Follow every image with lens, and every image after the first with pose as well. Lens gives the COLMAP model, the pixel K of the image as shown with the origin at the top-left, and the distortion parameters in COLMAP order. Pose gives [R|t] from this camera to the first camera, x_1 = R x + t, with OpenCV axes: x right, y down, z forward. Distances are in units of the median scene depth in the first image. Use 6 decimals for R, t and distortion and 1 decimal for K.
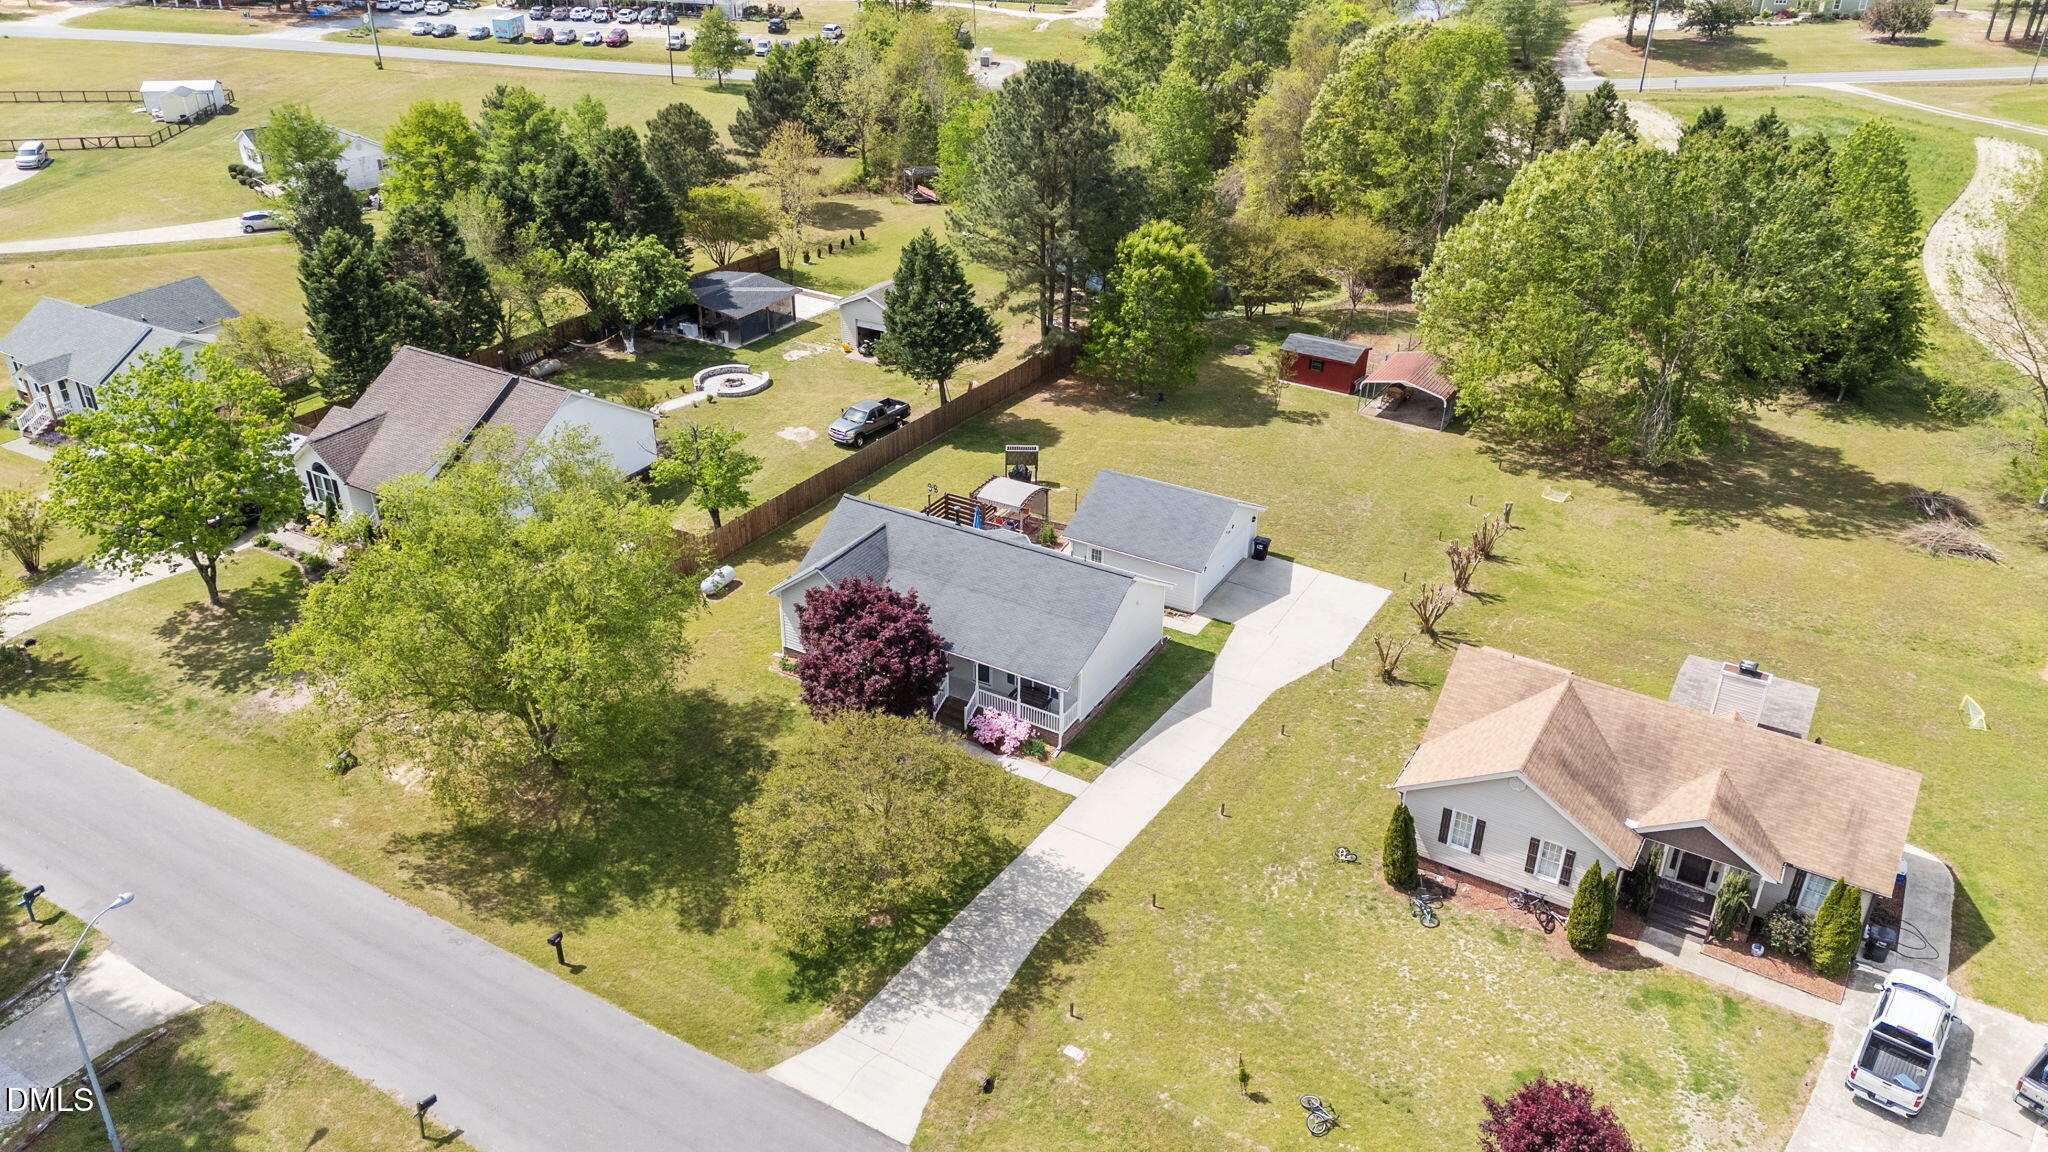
lens RADIAL K [[1500.2, 0, 1024.0], [0, 1500.2, 576.0], [0, 0, 1]] dist [0.071831, -0.080030]
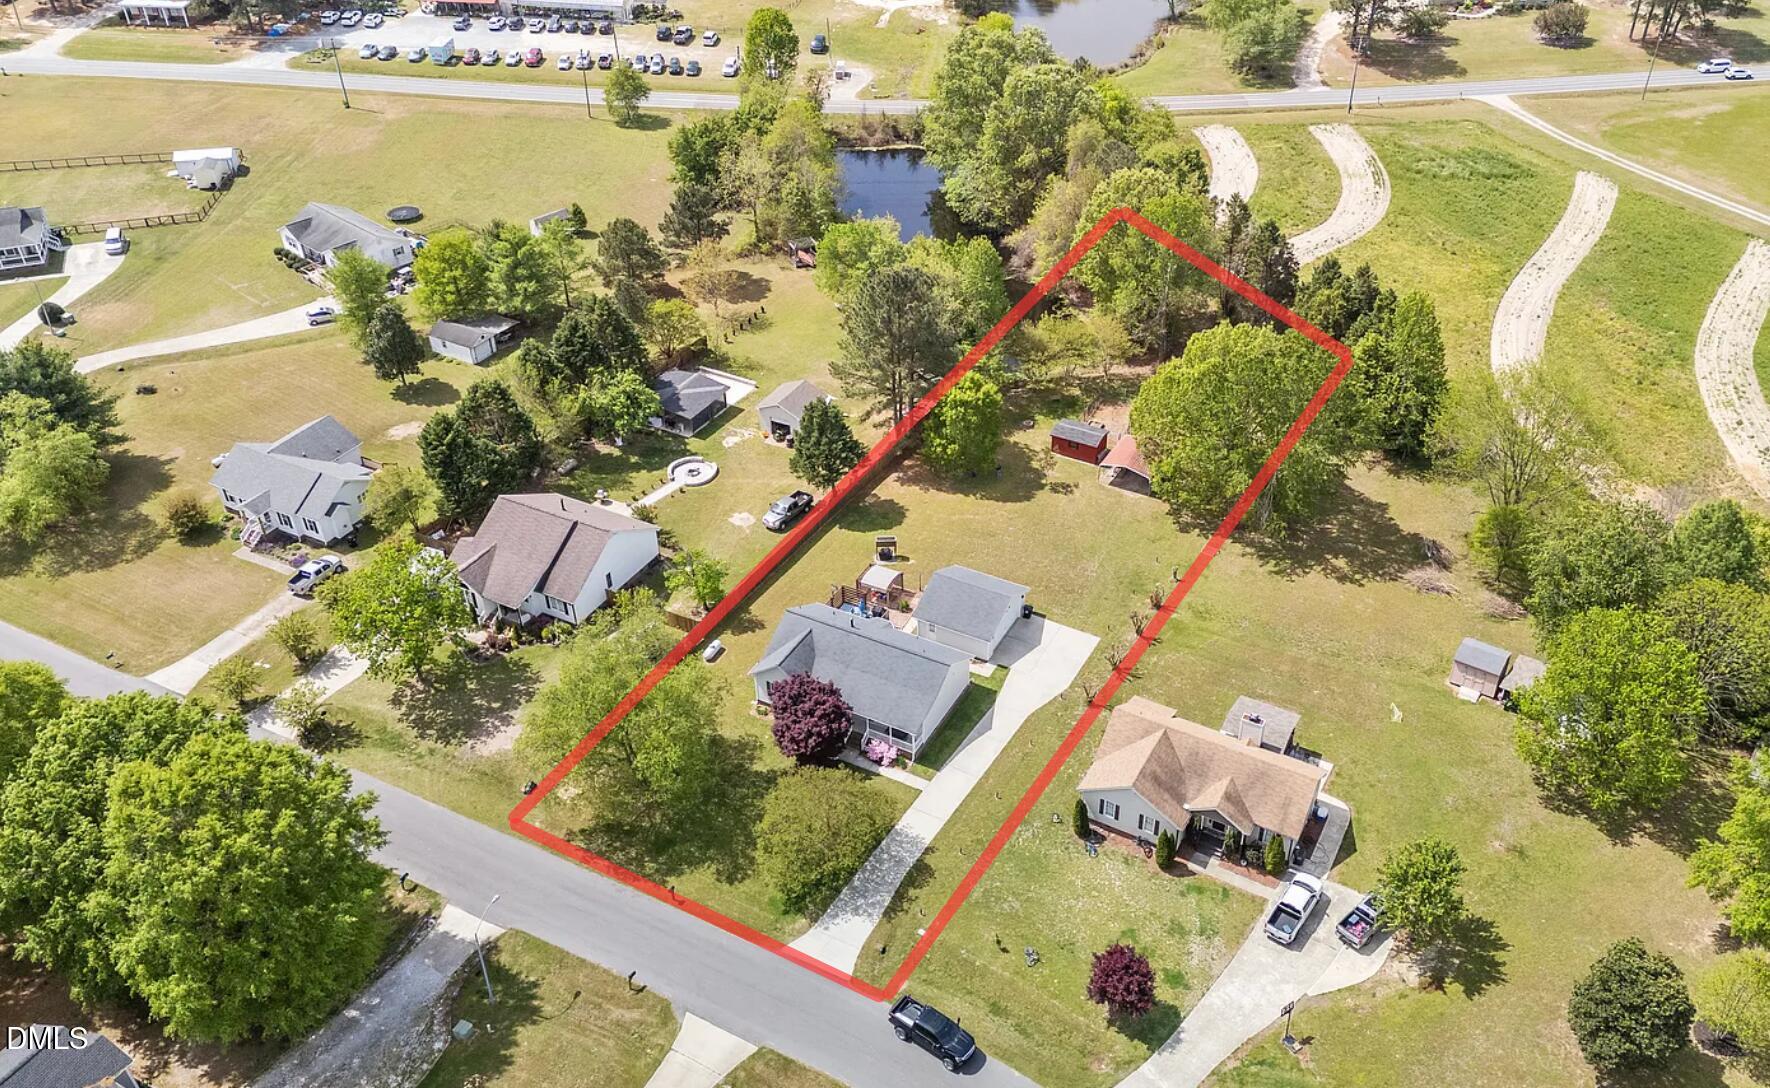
lens RADIAL K [[1429.3, 0, 970.1], [0, 1429.3, 549.5], [0, 0, 1]] dist [0.082085, -0.115259]
pose [[0.997820, -0.039235, 0.053065, 0.008992], [0.031446, 0.989597, 0.140391, -0.339464], [-0.058021, -0.138416, 0.988673, -0.636442]]
